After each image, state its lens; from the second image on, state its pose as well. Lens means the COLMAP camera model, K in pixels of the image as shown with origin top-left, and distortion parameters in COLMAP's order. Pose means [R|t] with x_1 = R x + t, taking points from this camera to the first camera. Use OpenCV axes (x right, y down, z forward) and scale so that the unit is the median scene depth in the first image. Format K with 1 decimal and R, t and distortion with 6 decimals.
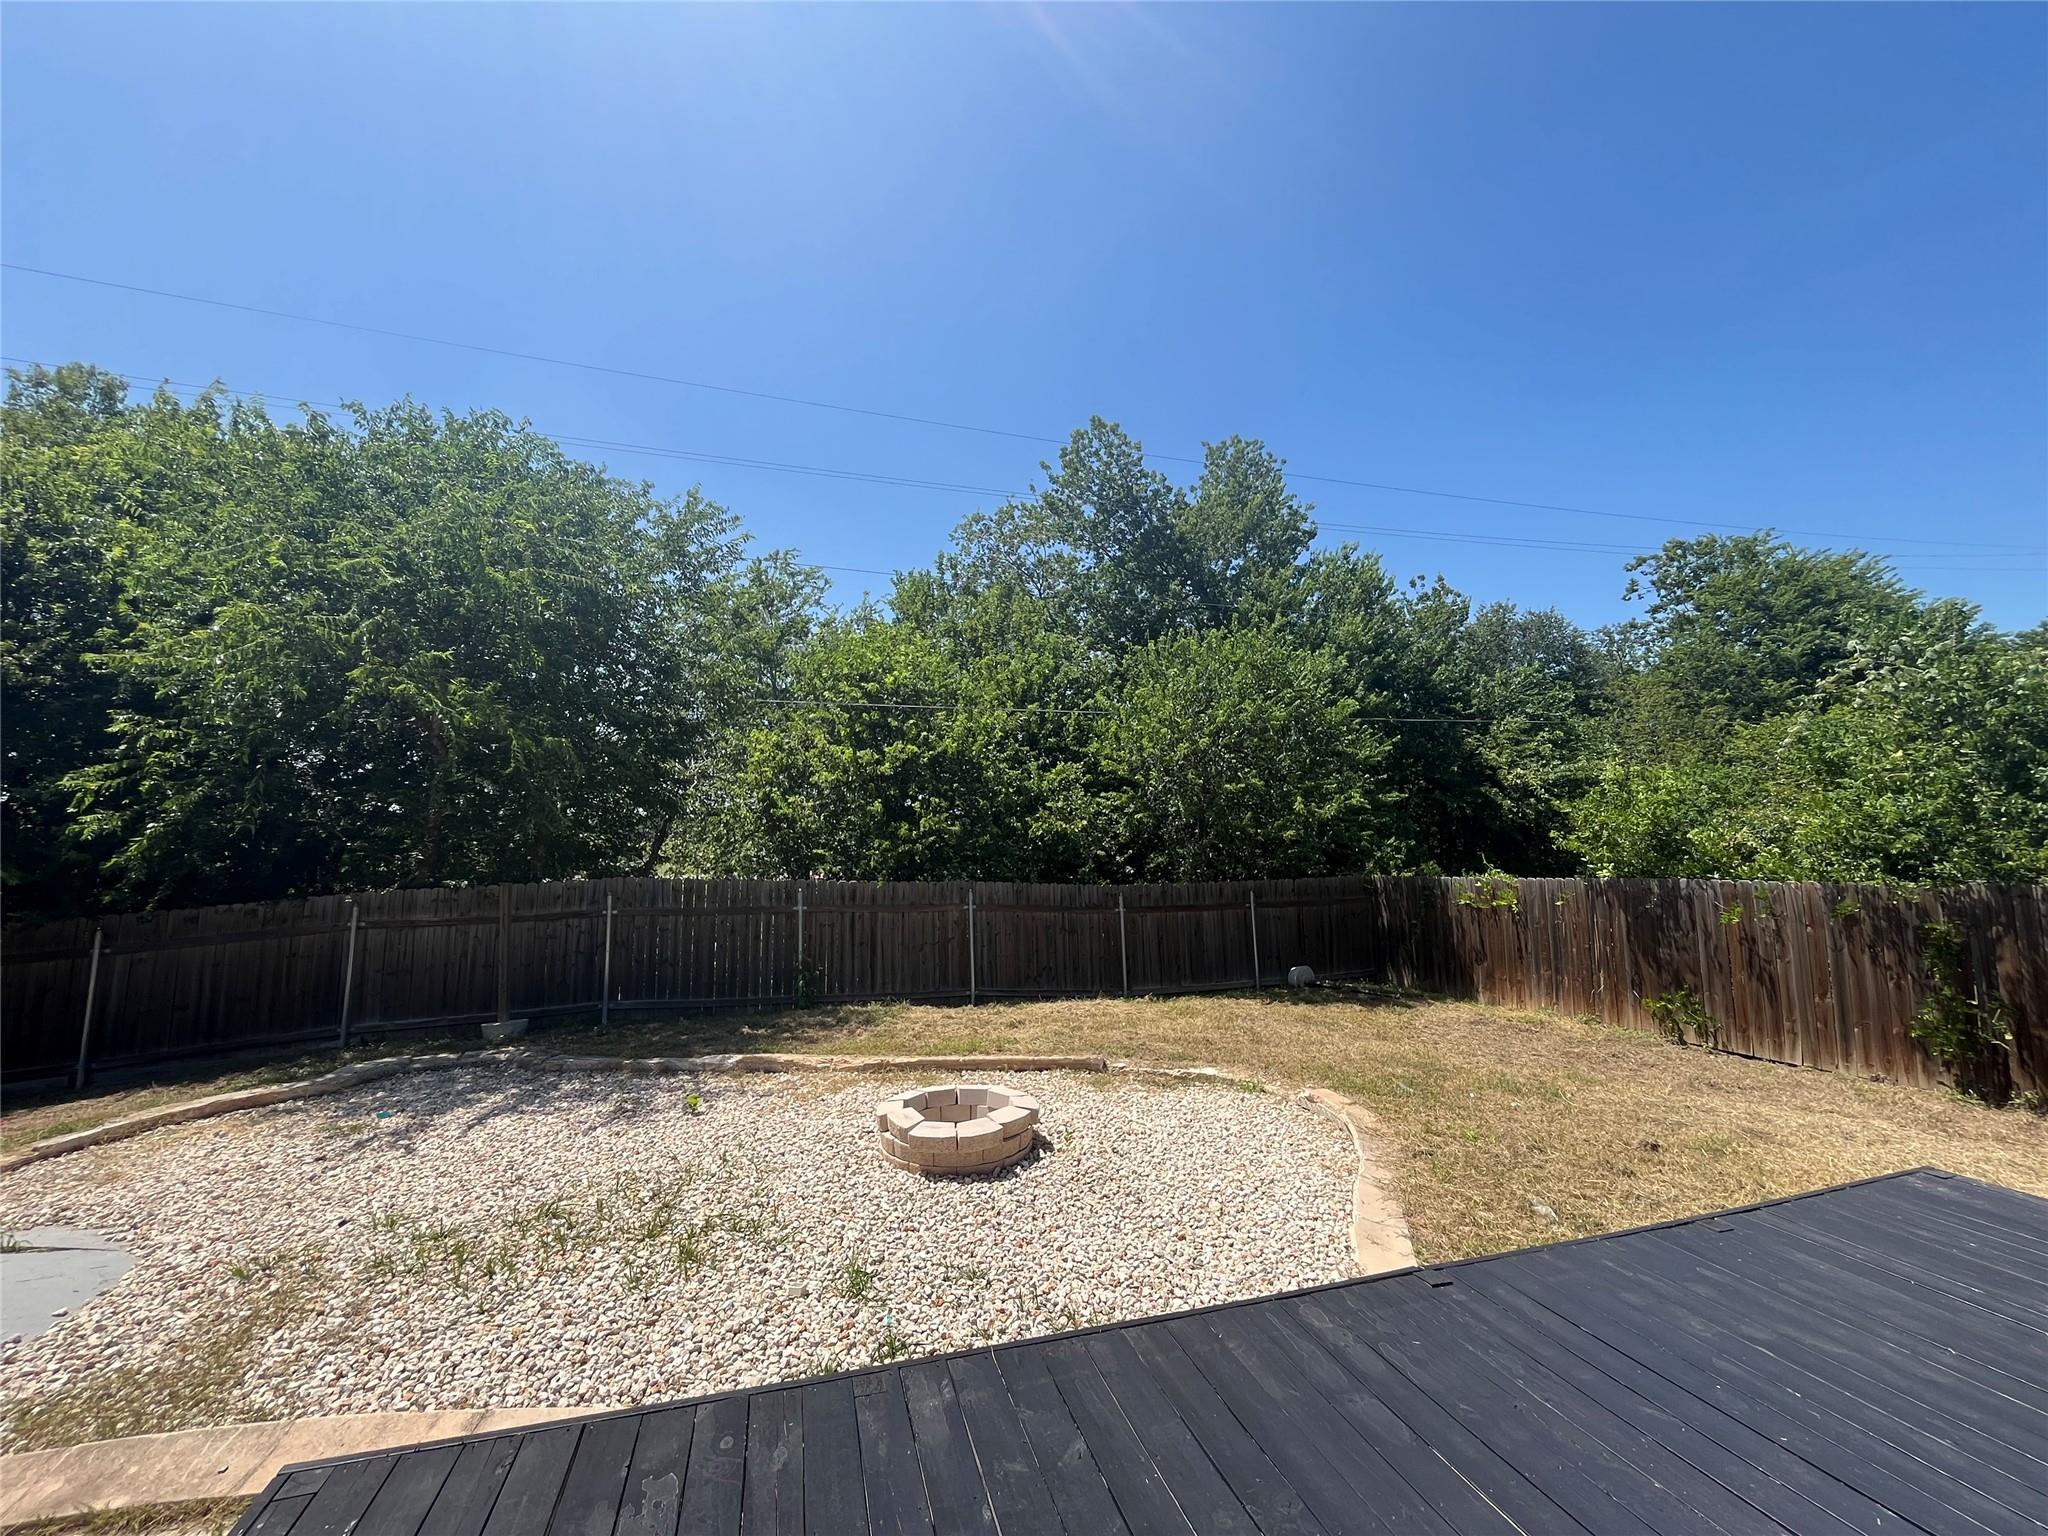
lens RADIAL K [[817.8, 0, 1024.0], [0, 817.8, 768.0], [0, 0, 1]] dist [-0.000904, 0.000052]
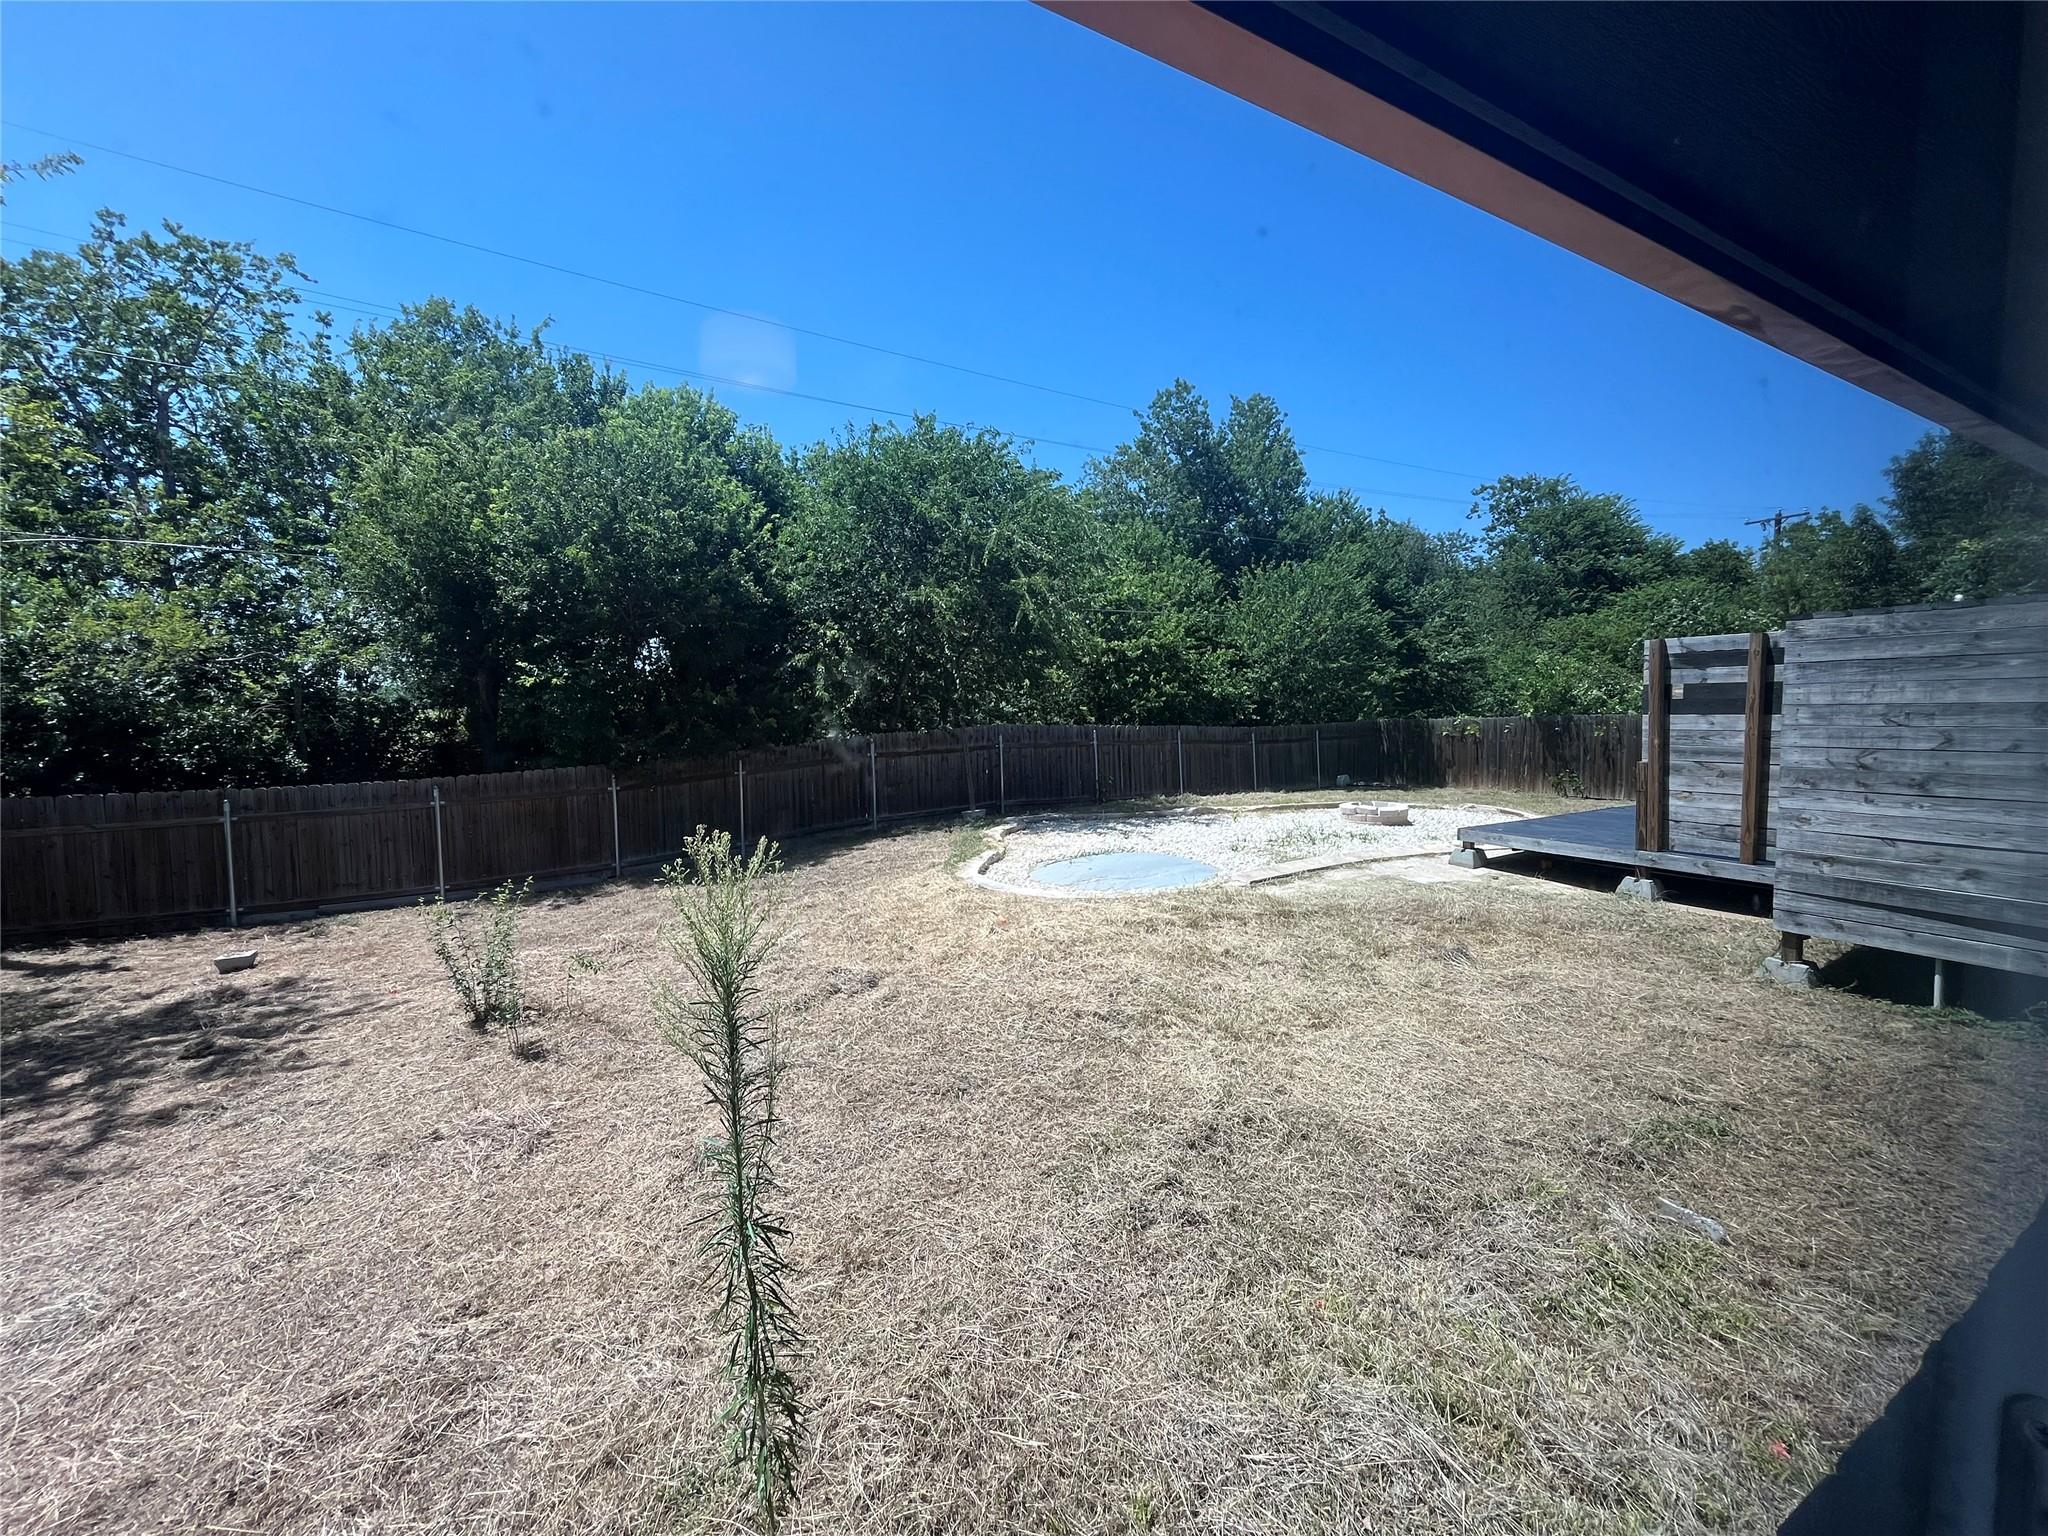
lens RADIAL K [[817.8, 0, 1024.0], [0, 817.8, 768.0], [0, 0, 1]] dist [-0.000904, 0.000052]
pose [[0.974513, -0.025791, 0.222845, -0.668800], [-0.010832, 0.986800, 0.161578, -0.031157], [-0.224071, -0.159874, 0.961370, -0.444548]]
